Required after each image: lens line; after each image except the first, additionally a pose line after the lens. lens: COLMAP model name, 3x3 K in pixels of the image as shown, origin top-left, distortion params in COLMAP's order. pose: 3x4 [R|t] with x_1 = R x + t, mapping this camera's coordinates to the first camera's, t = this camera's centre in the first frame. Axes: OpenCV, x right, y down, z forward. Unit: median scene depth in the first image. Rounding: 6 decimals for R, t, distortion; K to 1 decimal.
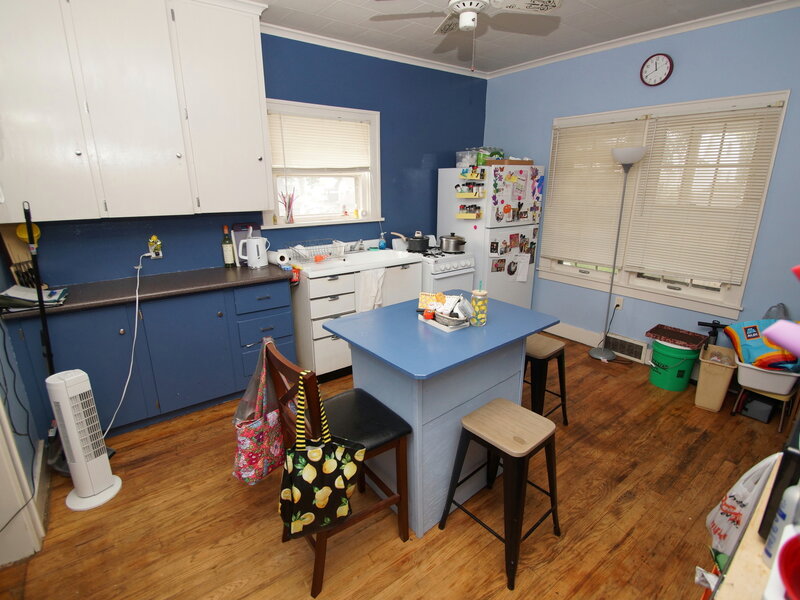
lens RADIAL K [[400.9, 0, 398.5], [0, 400.9, 296.1], [0, 0, 1]] dist [-0.001039, -0.006439]
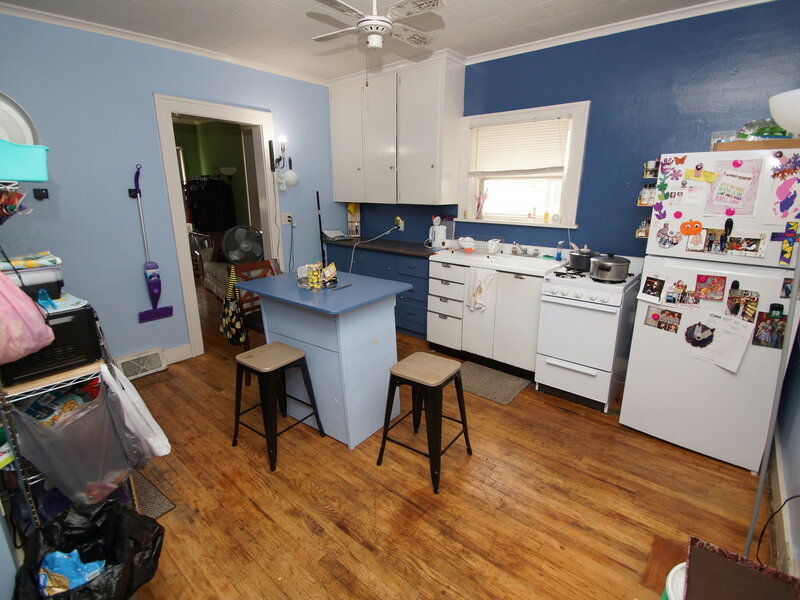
lens RADIAL K [[400.9, 0, 398.6], [0, 400.9, 298.3], [0, 0, 1]] dist [-0.001039, -0.006439]
pose [[0.208723, 0.260836, -0.942549, 0.772825], [-0.278431, 0.939741, 0.198402, -0.121732], [0.937502, 0.221024, 0.268771, 0.480832]]
